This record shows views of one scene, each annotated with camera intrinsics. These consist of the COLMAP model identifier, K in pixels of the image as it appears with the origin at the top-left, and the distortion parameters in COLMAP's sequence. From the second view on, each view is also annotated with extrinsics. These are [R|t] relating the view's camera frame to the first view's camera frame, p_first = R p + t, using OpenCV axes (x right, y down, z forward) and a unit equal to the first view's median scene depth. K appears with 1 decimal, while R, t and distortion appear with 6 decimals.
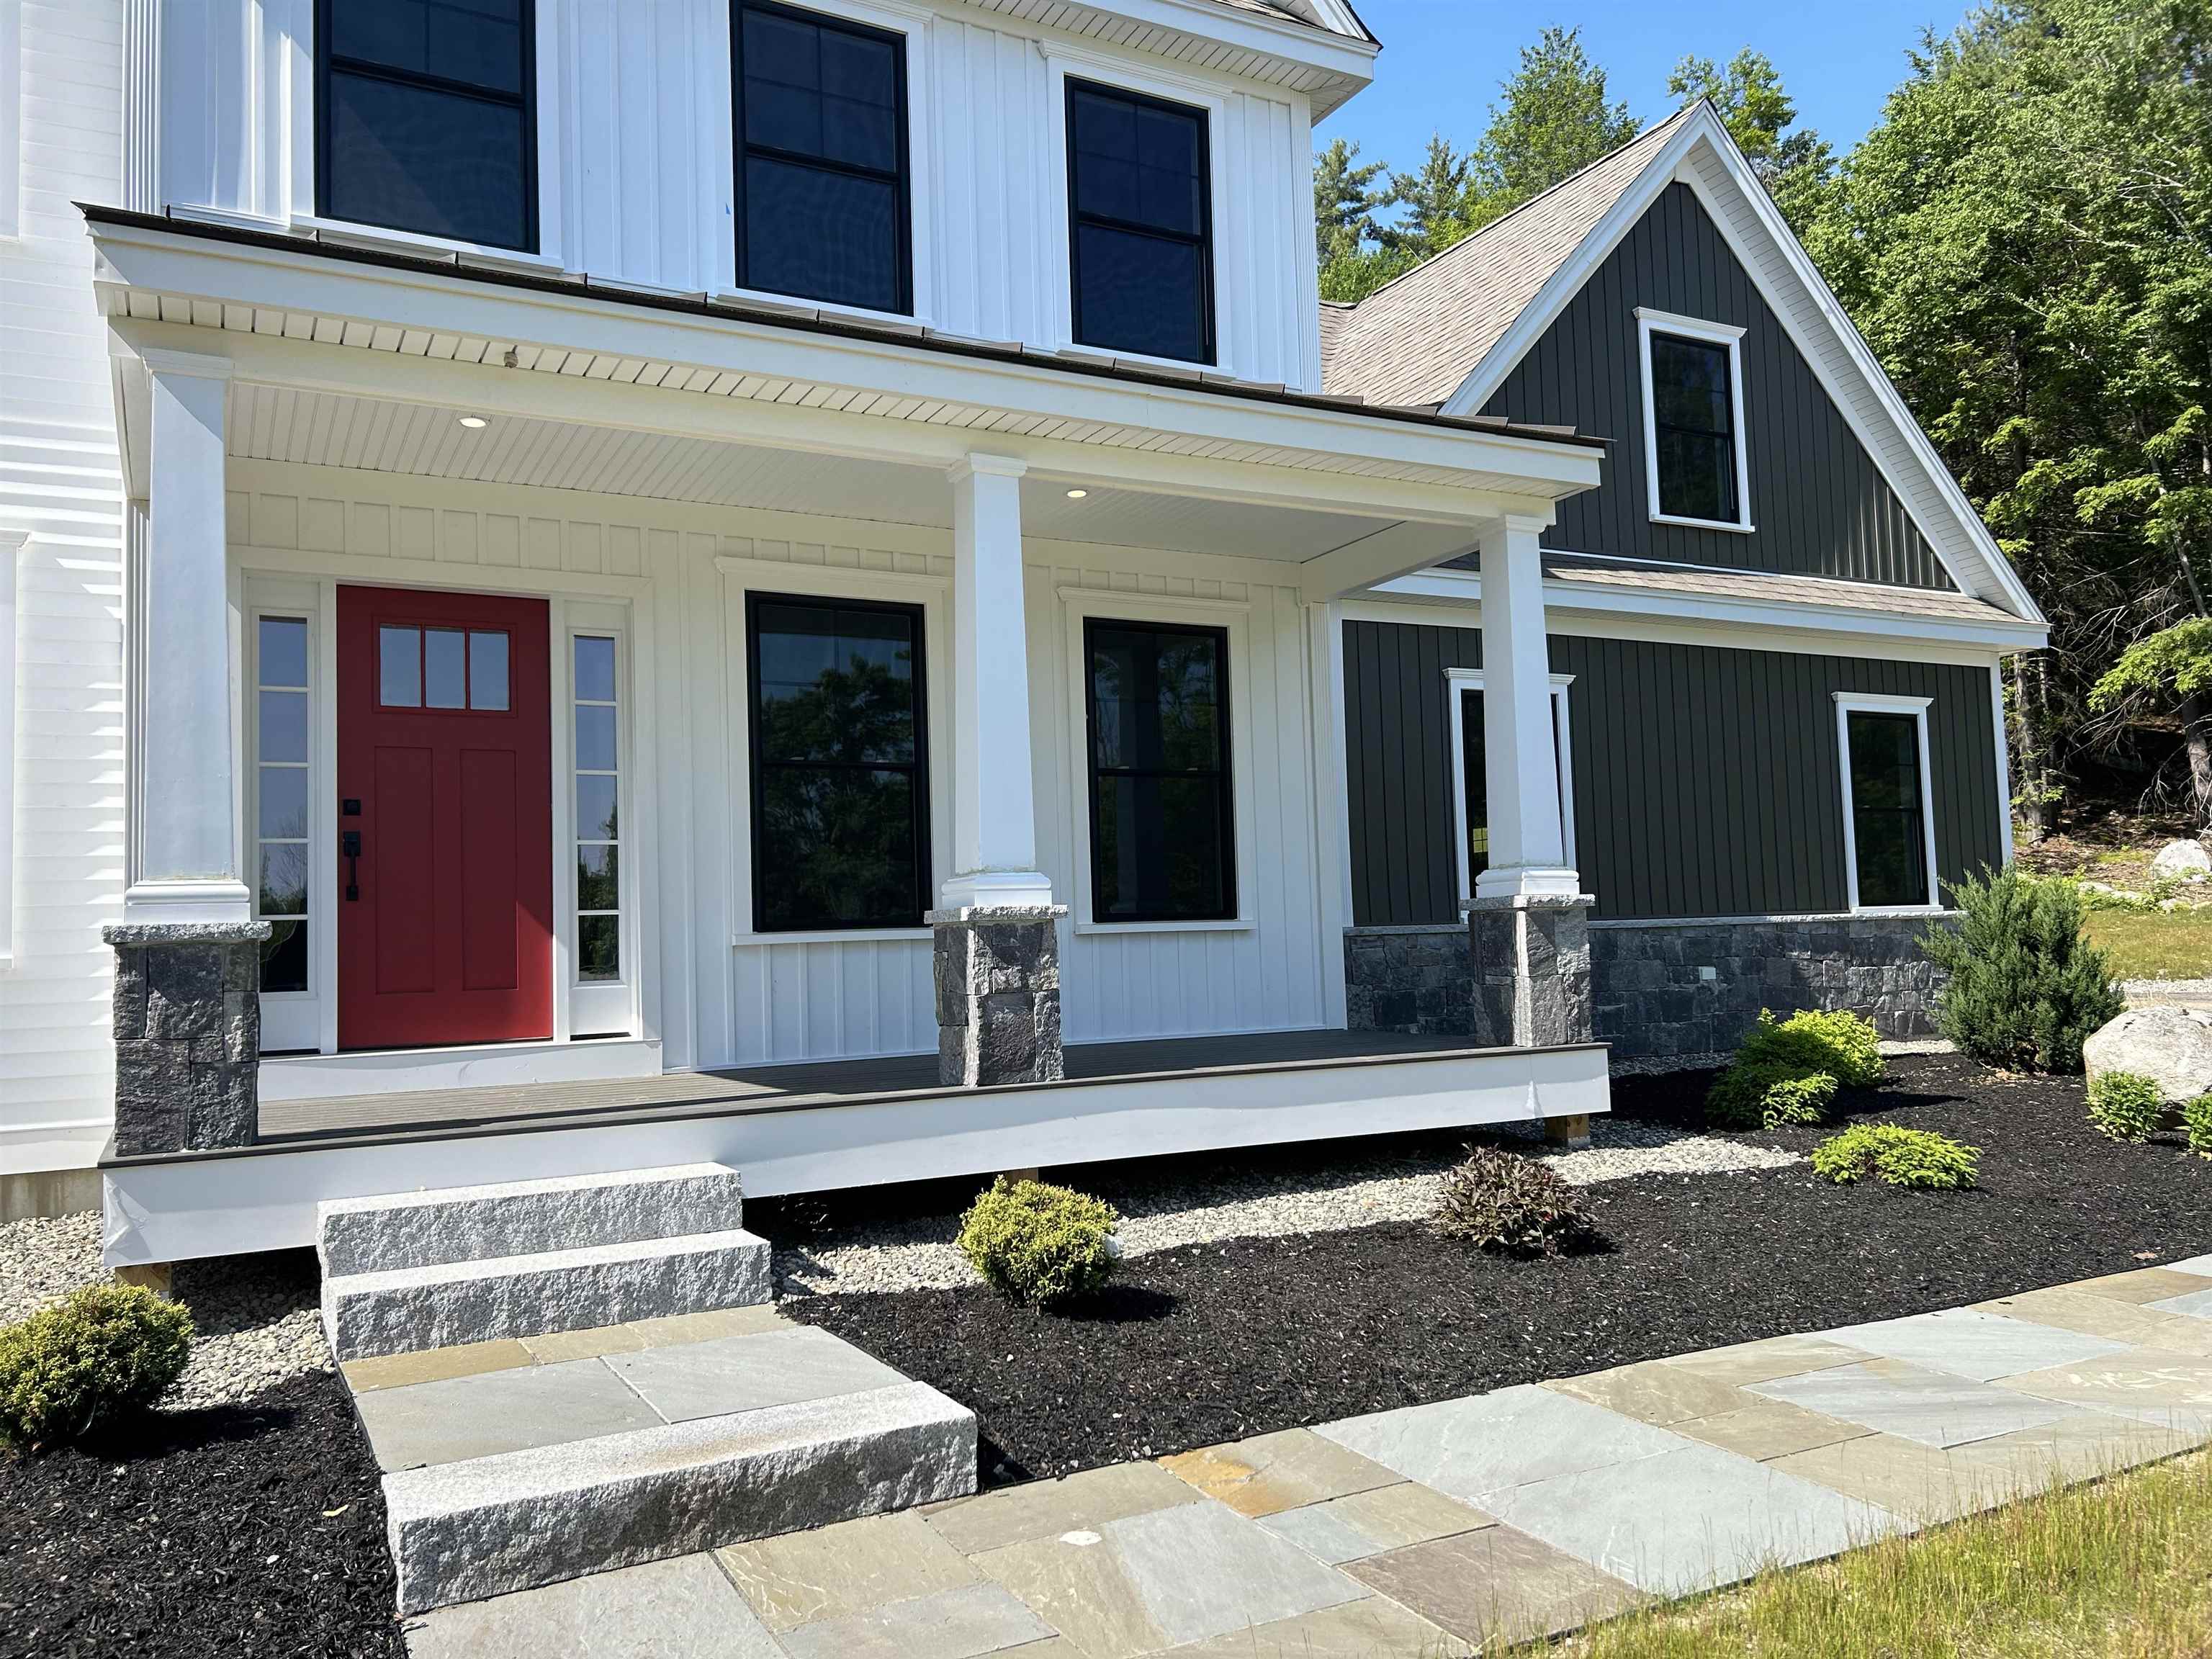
lens RADIAL K [[1670.8, 0, 1083.3], [0, 1670.8, 845.2], [0, 0, 1]] dist [0.053997, -0.042824]
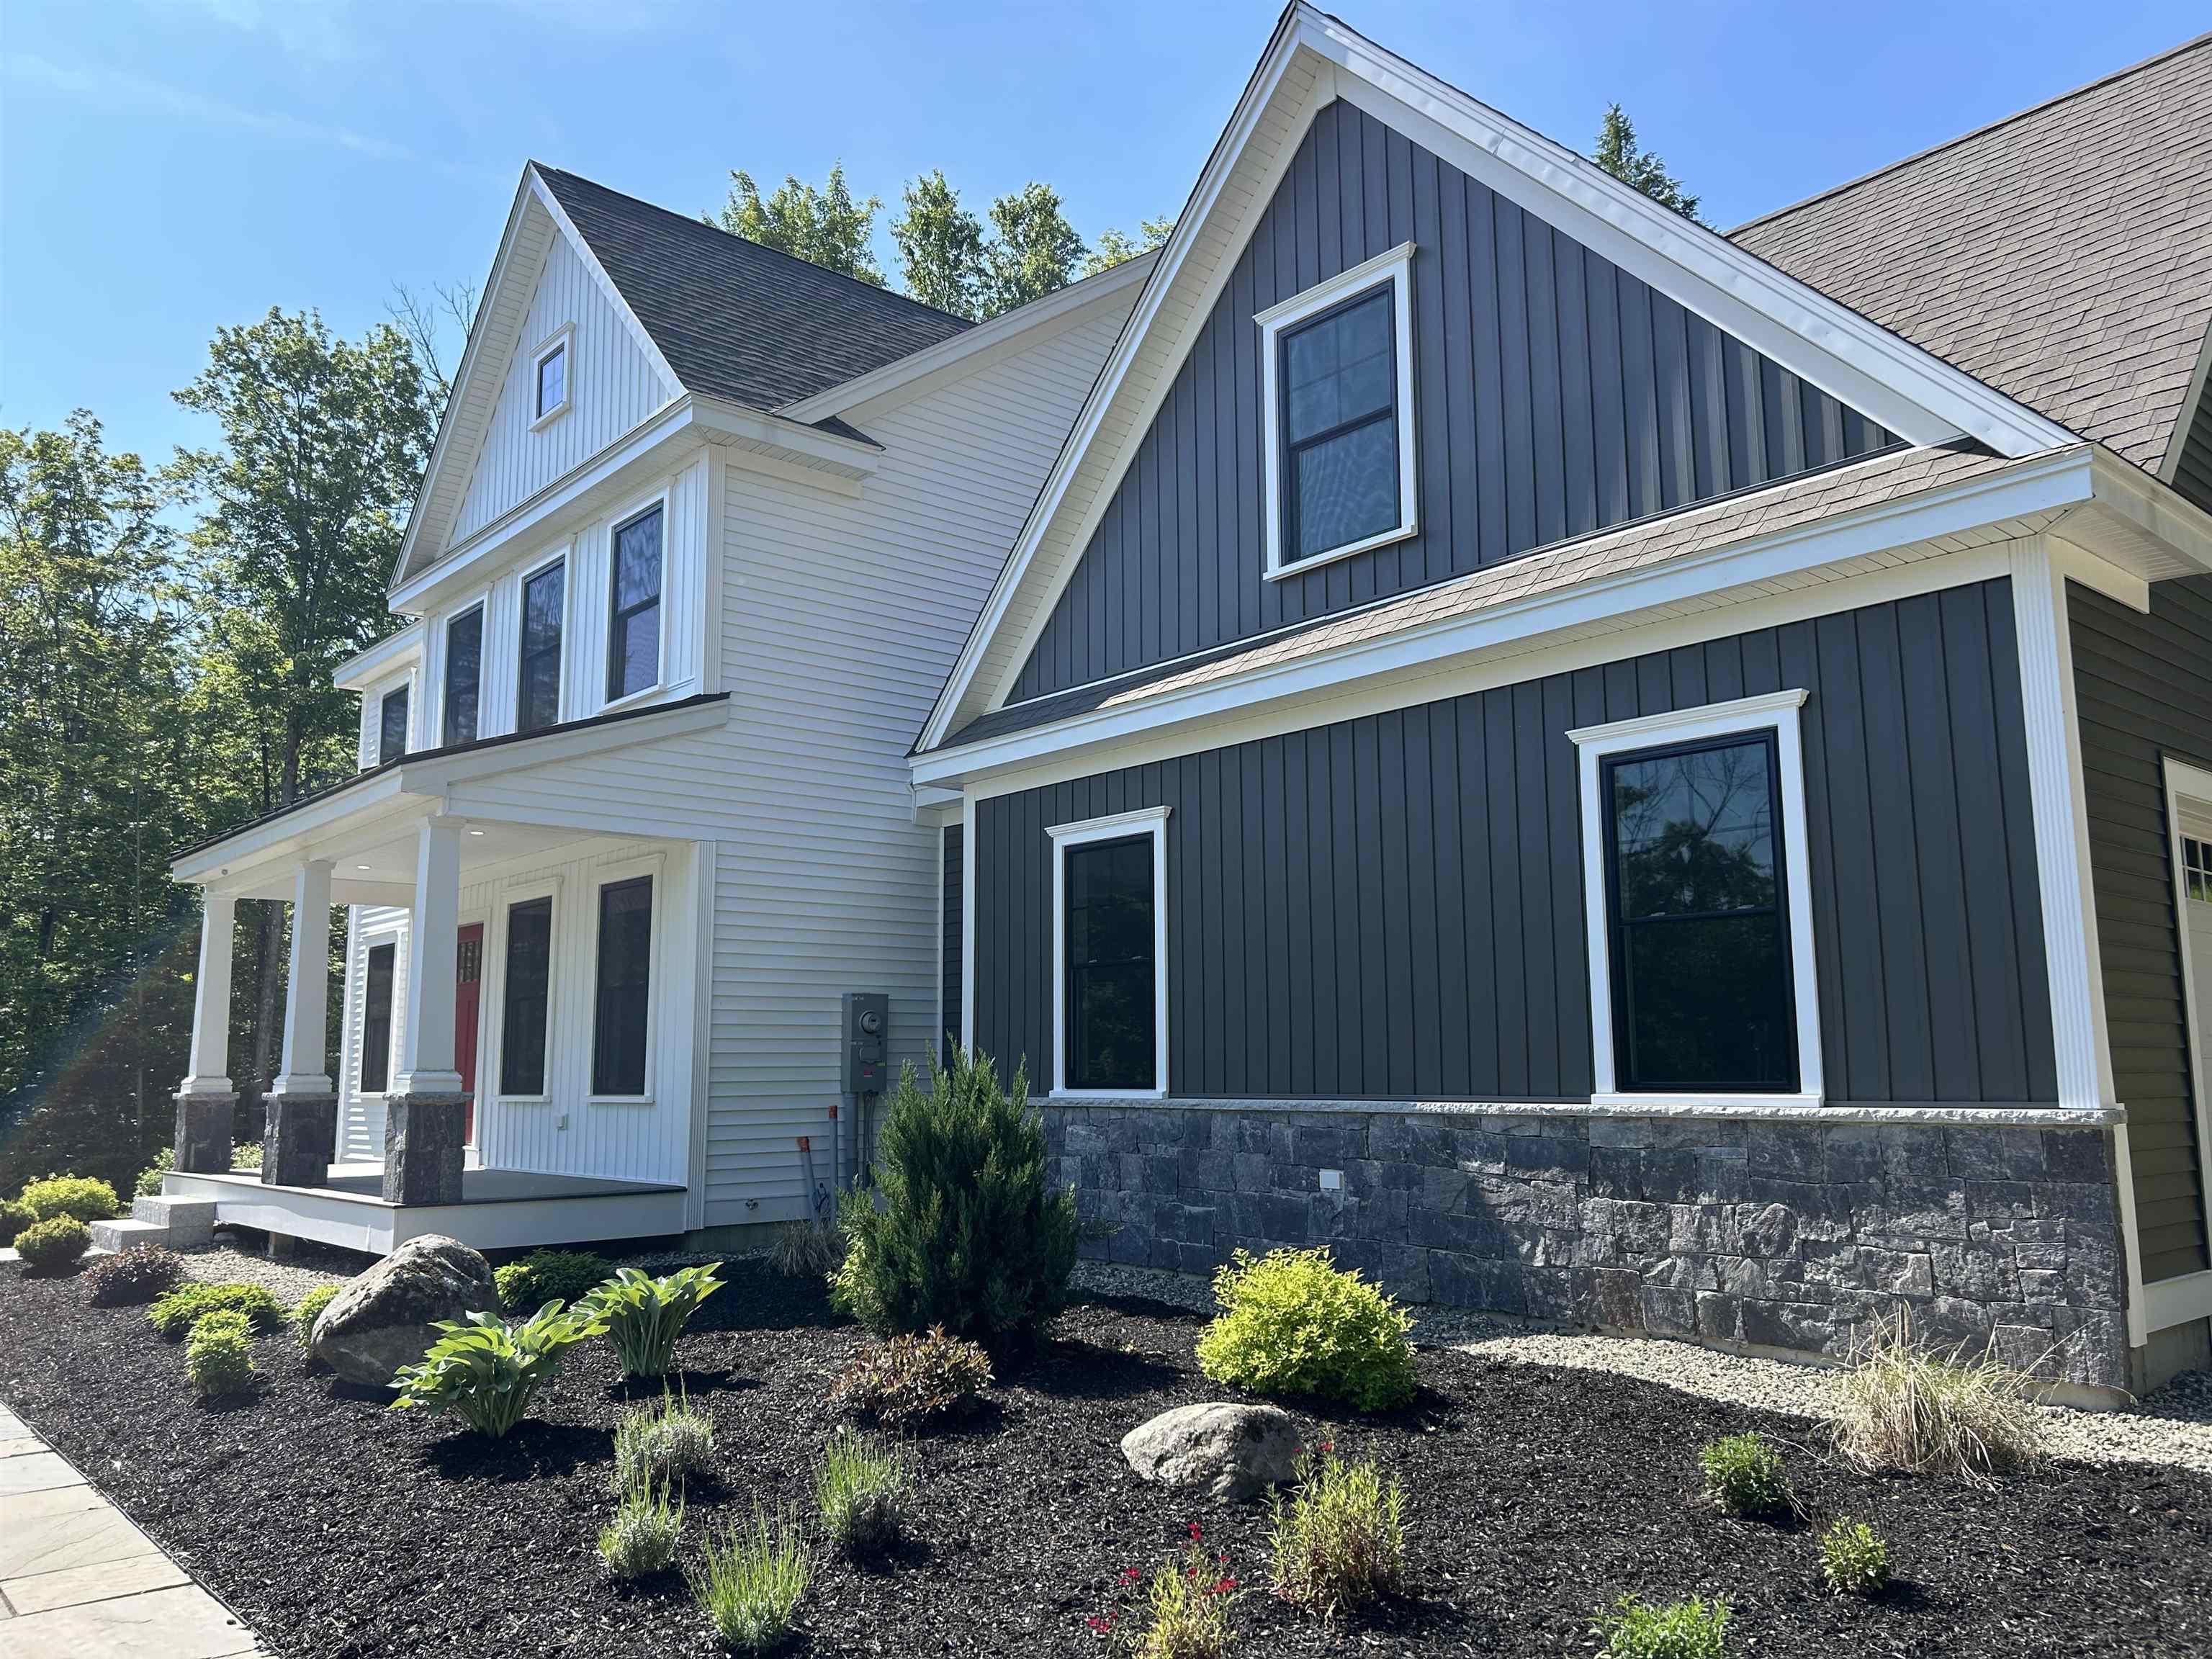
lens RADIAL K [[1670.8, 0, 1104.5], [0, 1670.8, 828.6], [0, 0, 1]] dist [0.053997, -0.042824]
pose [[0.215215, -0.110584, -0.970285, 1.059959], [0.061546, 0.993129, -0.099536, -0.007244], [0.974625, -0.038295, 0.220542, 0.755915]]
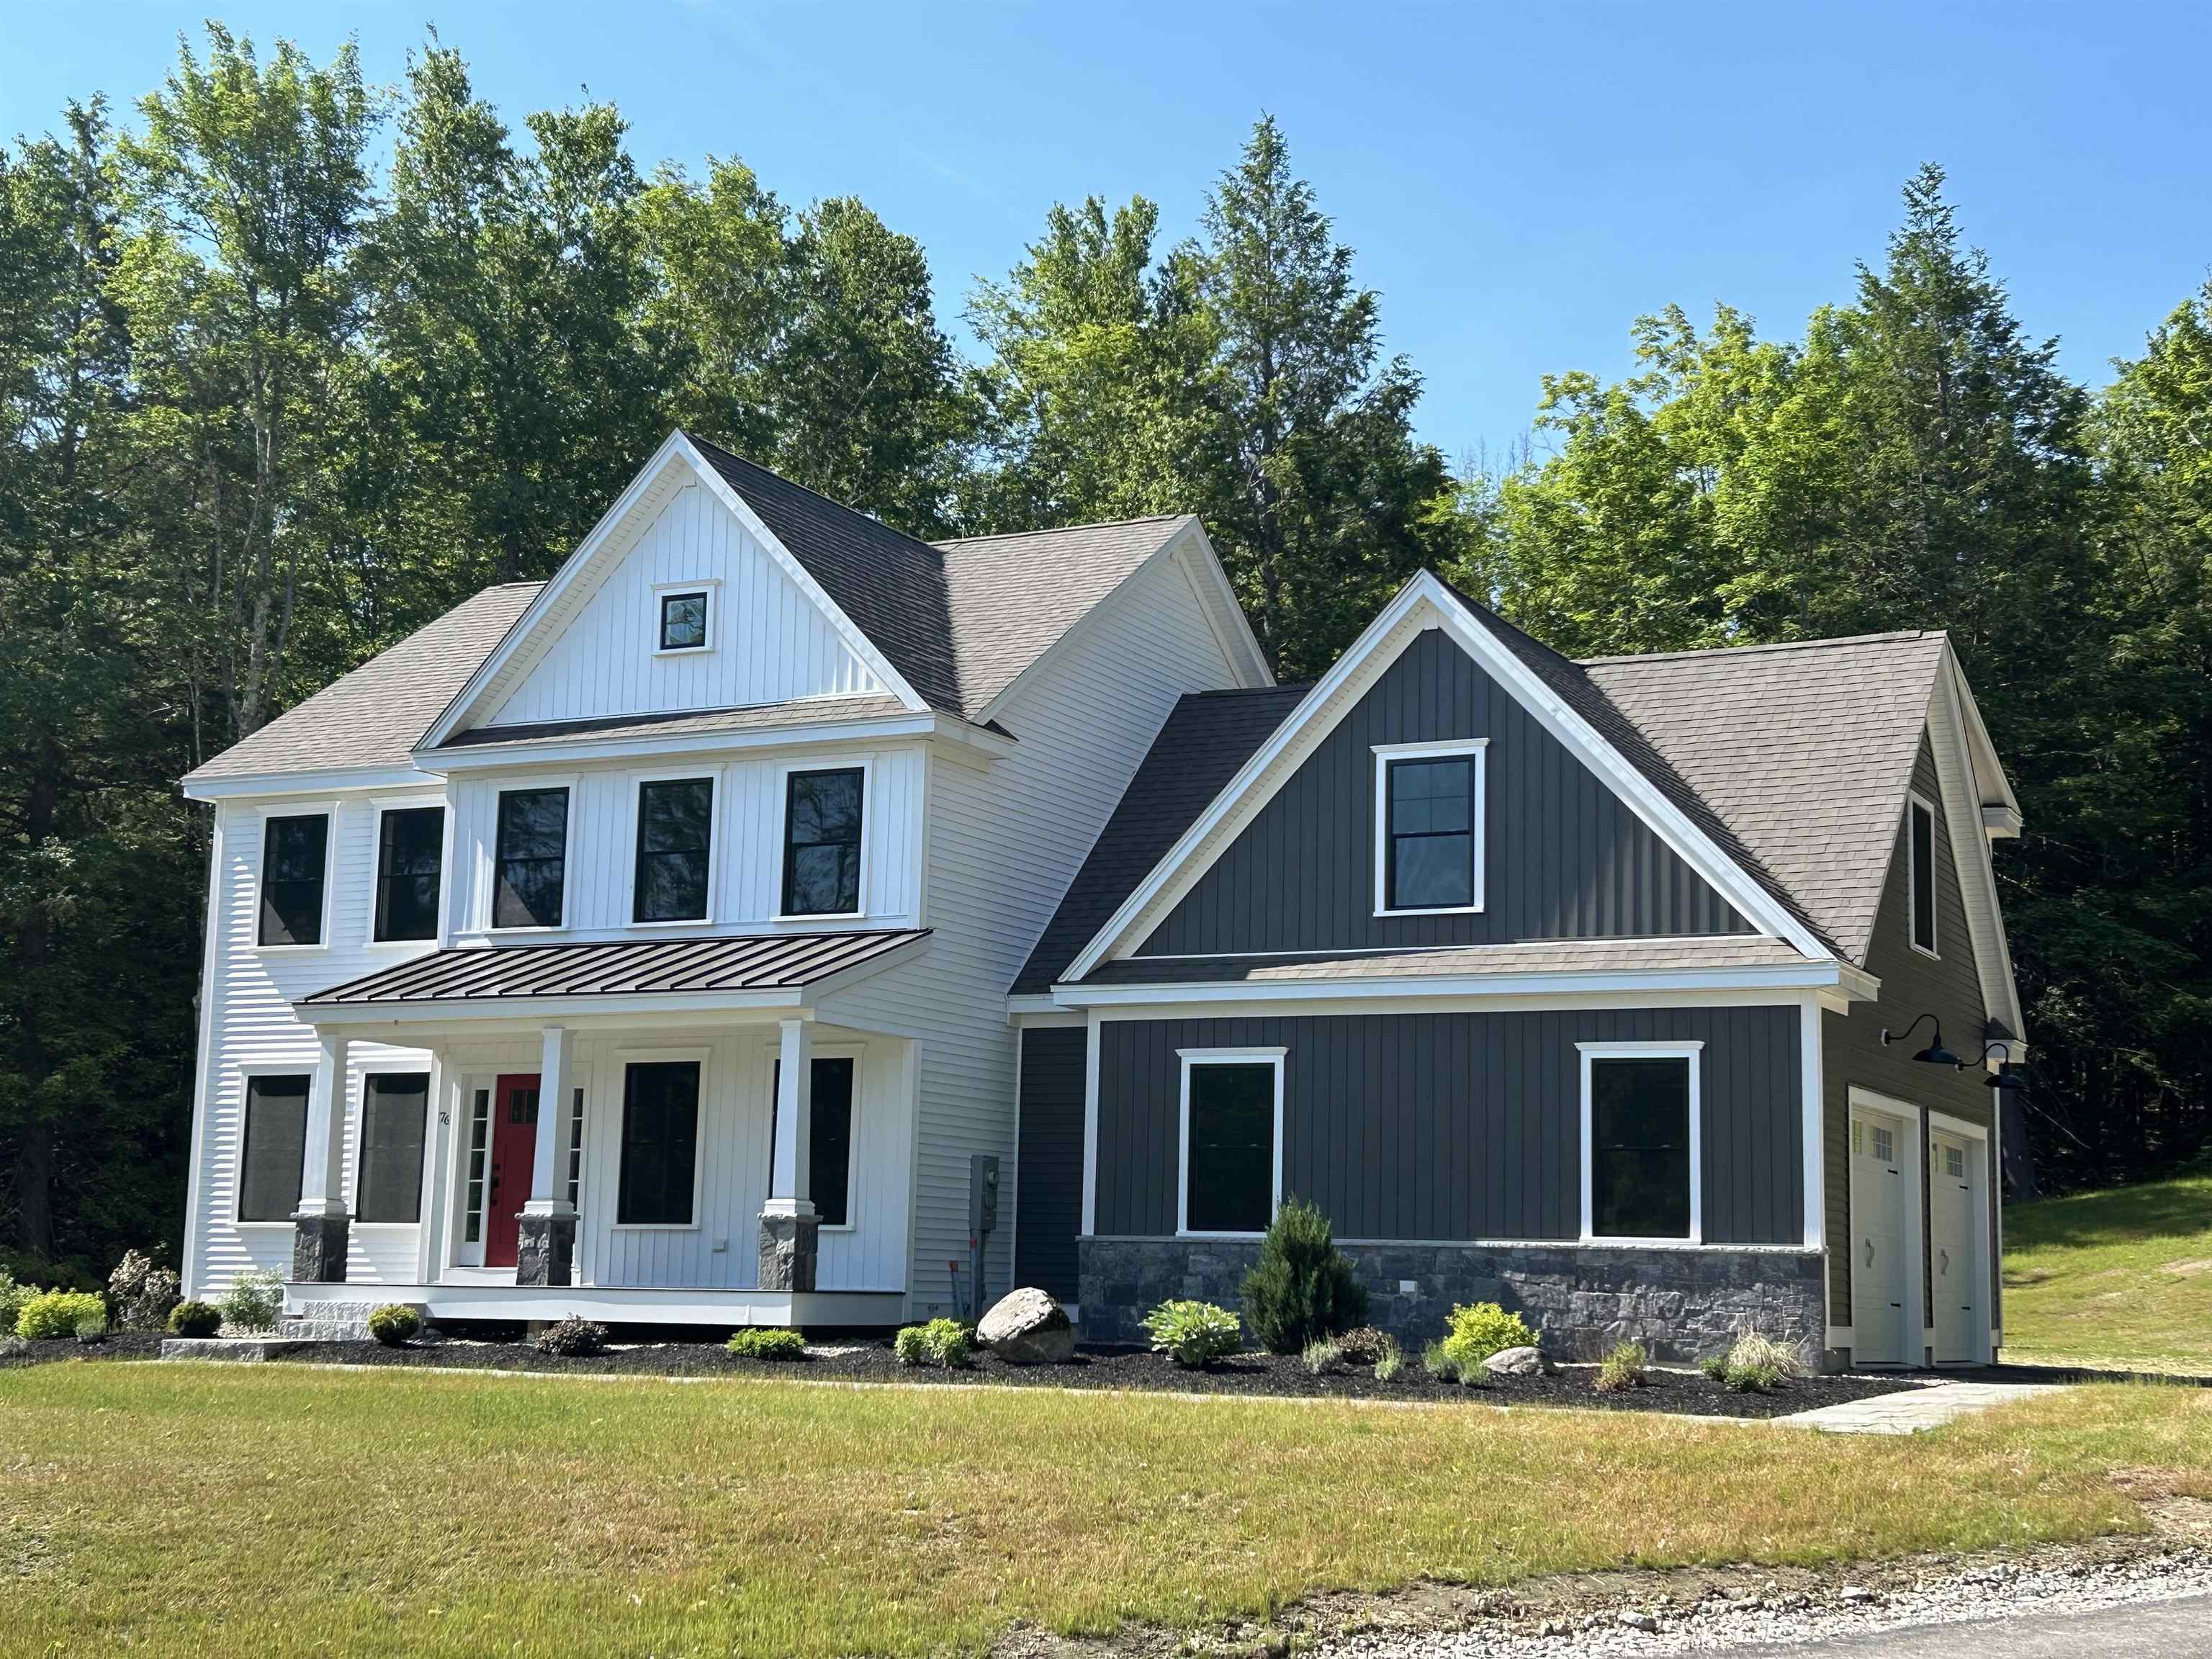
lens RADIAL K [[3014.7, 0, 1108.1], [0, 3014.7, 827.2], [0, 0, 1]] dist [0.133382, 0.000000]
pose [[0.558452, -0.080721, -0.825600, 2.086509], [0.009802, 0.995827, -0.090734, -0.057965], [0.829479, 0.042578, 0.556913, -0.412881]]
